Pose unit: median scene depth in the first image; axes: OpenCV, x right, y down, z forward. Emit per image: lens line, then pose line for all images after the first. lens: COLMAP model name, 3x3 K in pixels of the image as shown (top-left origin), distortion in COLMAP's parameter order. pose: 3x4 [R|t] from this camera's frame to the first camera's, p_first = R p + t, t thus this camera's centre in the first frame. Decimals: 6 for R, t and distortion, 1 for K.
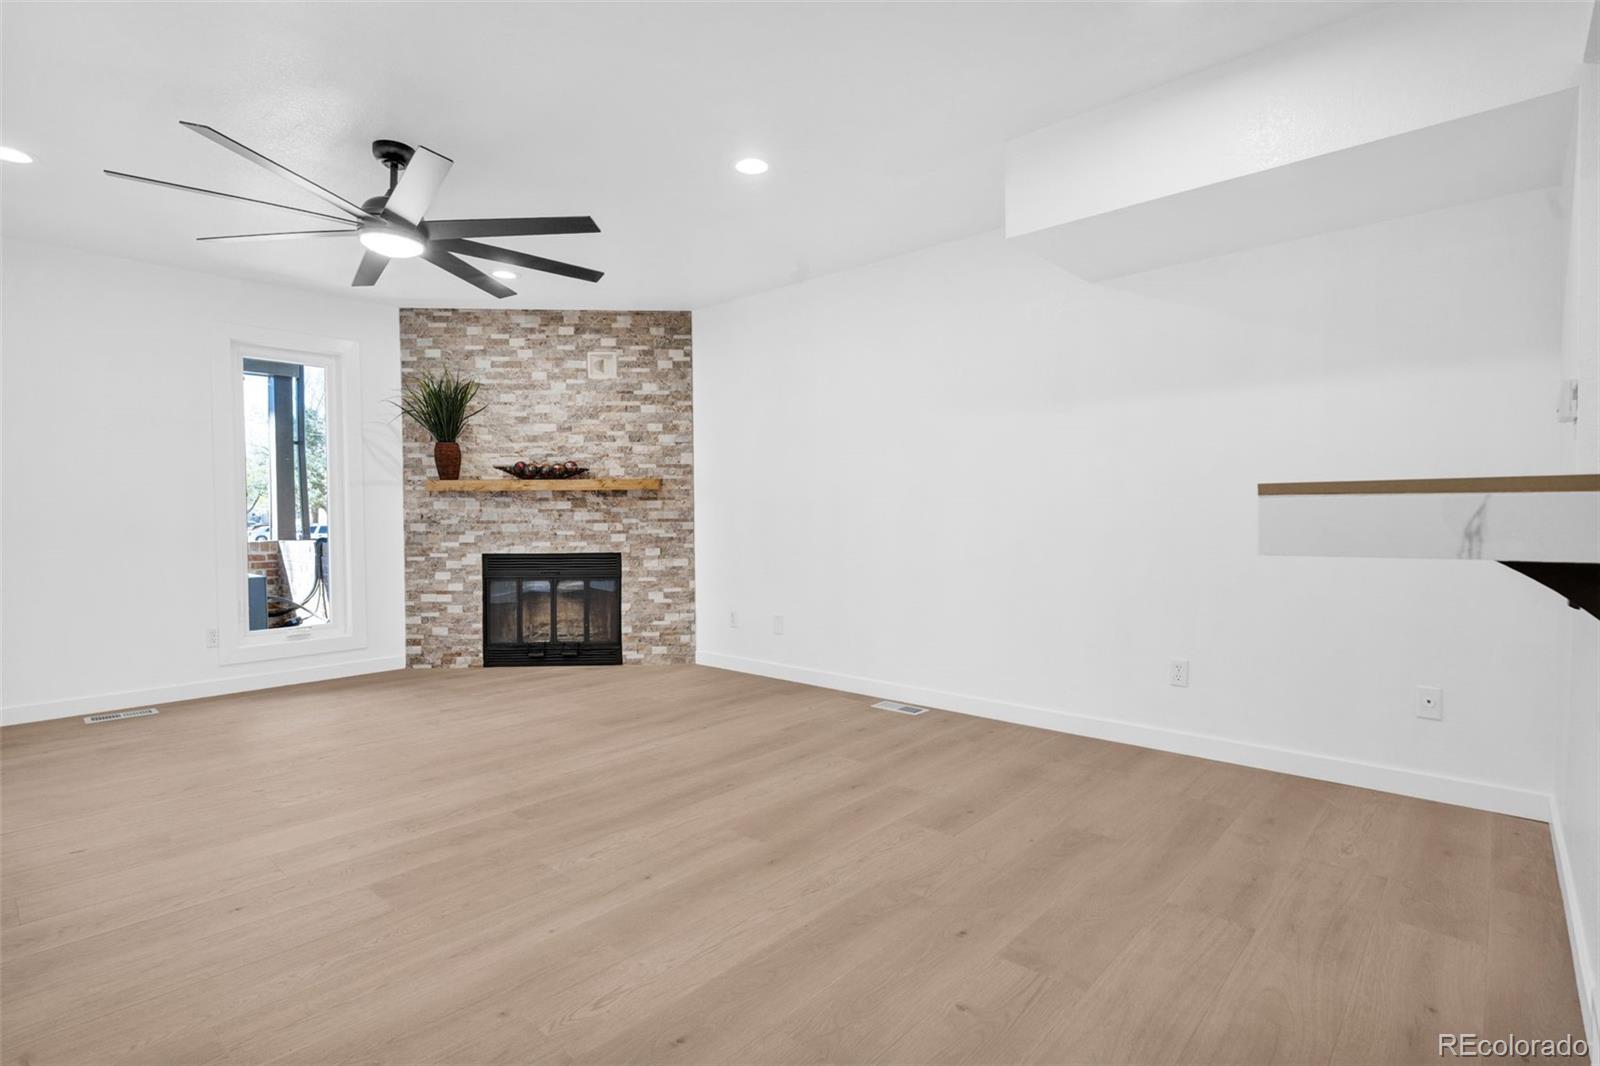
lens RADIAL K [[794.8, 0, 799.2], [0, 794.8, 527.2], [0, 0, 1]] dist [0.004249, 0.000146]
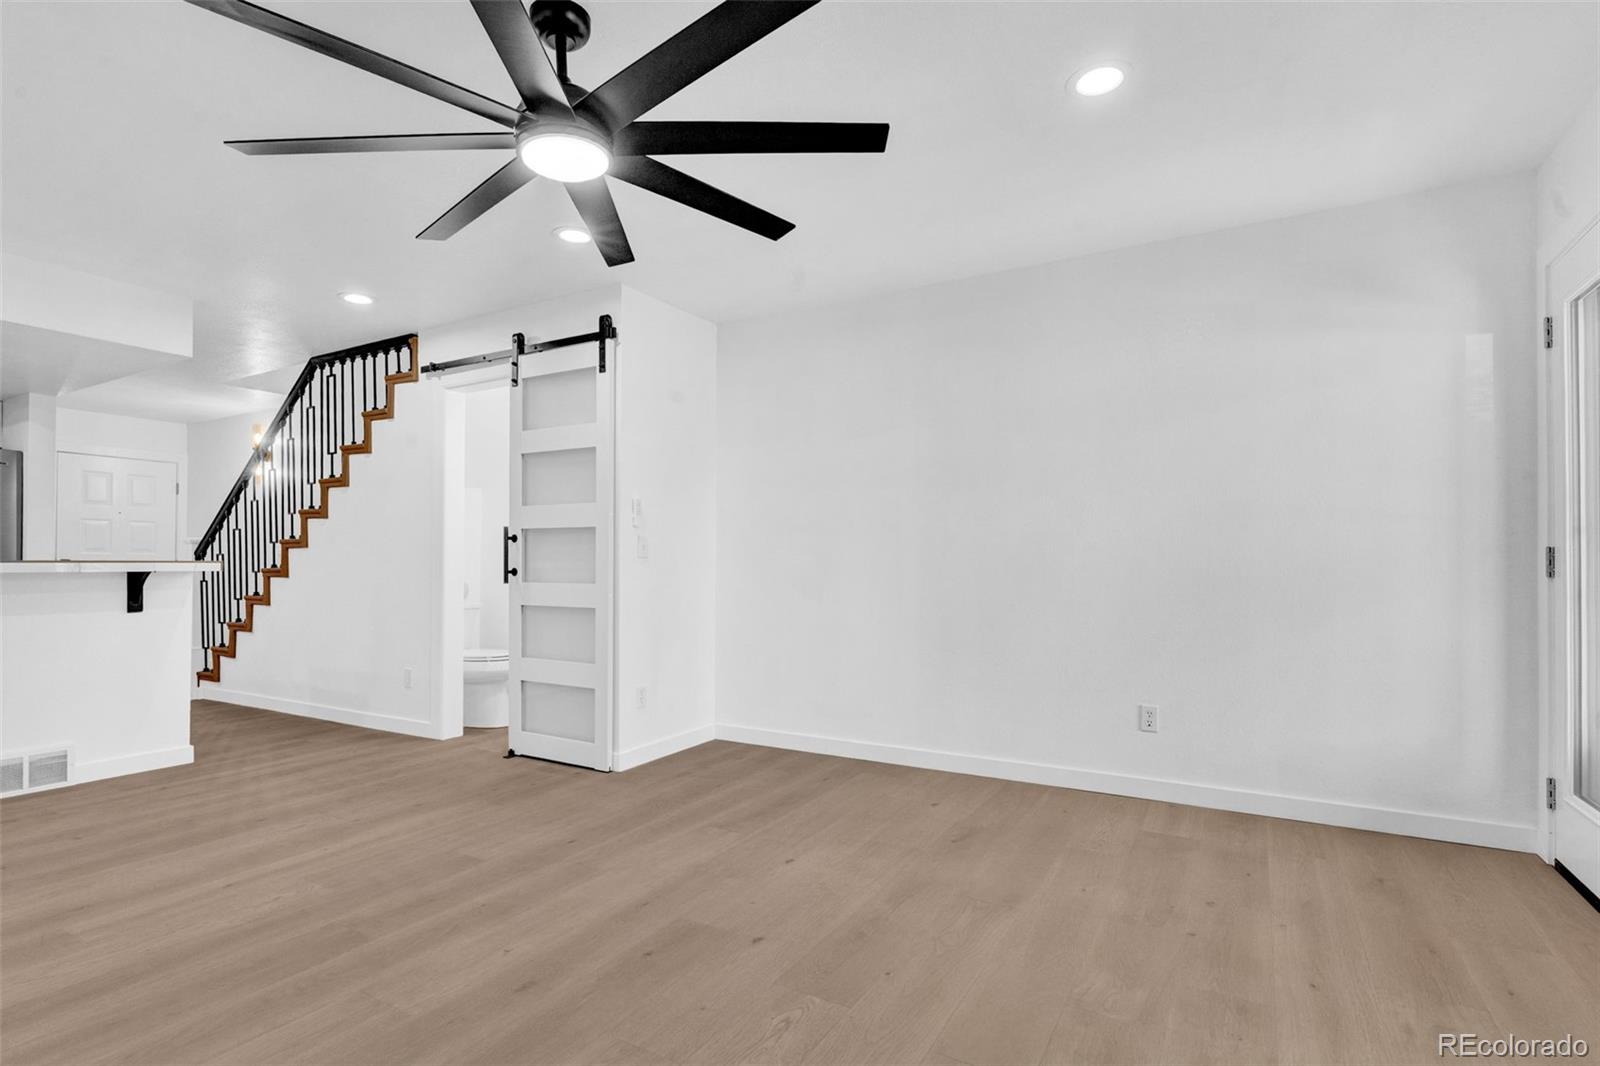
lens RADIAL K [[786.7, 0, 778.8], [0, 786.7, 536.4], [0, 0, 1]] dist [0.002119, 0.000364]
pose [[-0.982290, -0.004310, -0.187315, -0.316095], [-0.001325, 0.999870, -0.016061, -0.014509], [0.187360, -0.015528, -0.982169, 0.957947]]
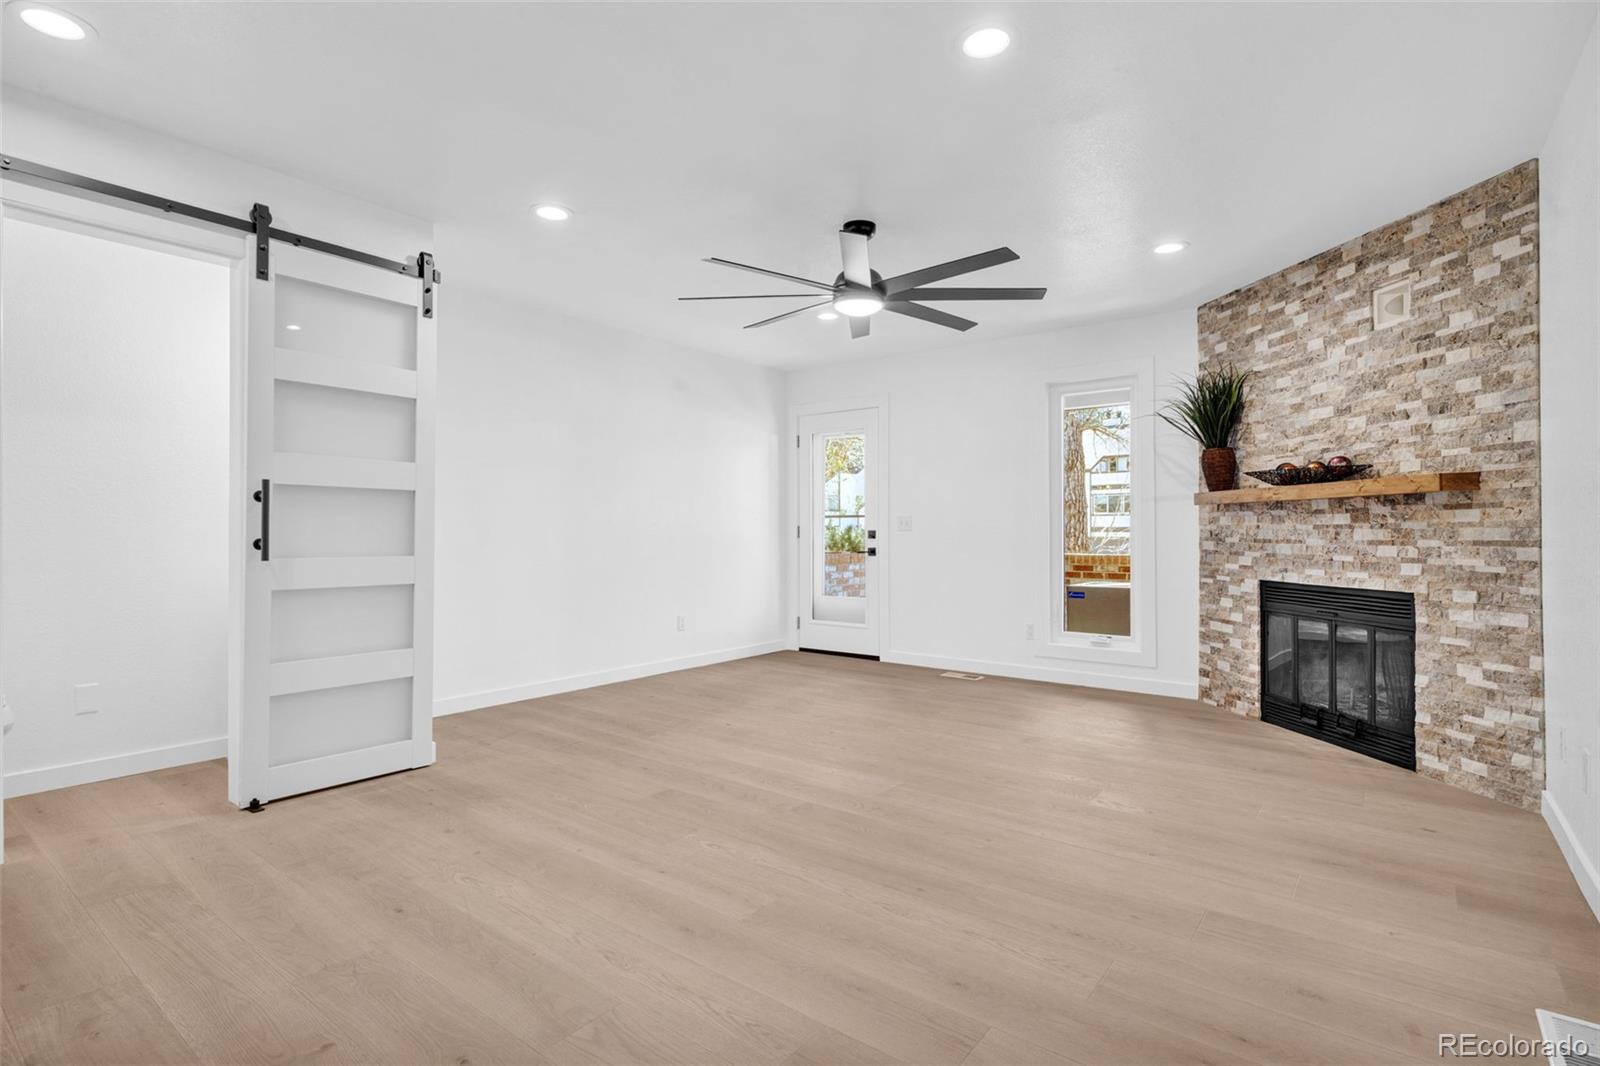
lens RADIAL K [[794.8, 0, 799.2], [0, 794.8, 527.2], [0, 0, 1]] dist [0.004249, 0.000146]
pose [[0.057502, -0.000384, -0.998345, 0.380505], [-0.017745, 0.999842, -0.001407, -0.010845], [0.998188, 0.017797, 0.057486, 0.476980]]
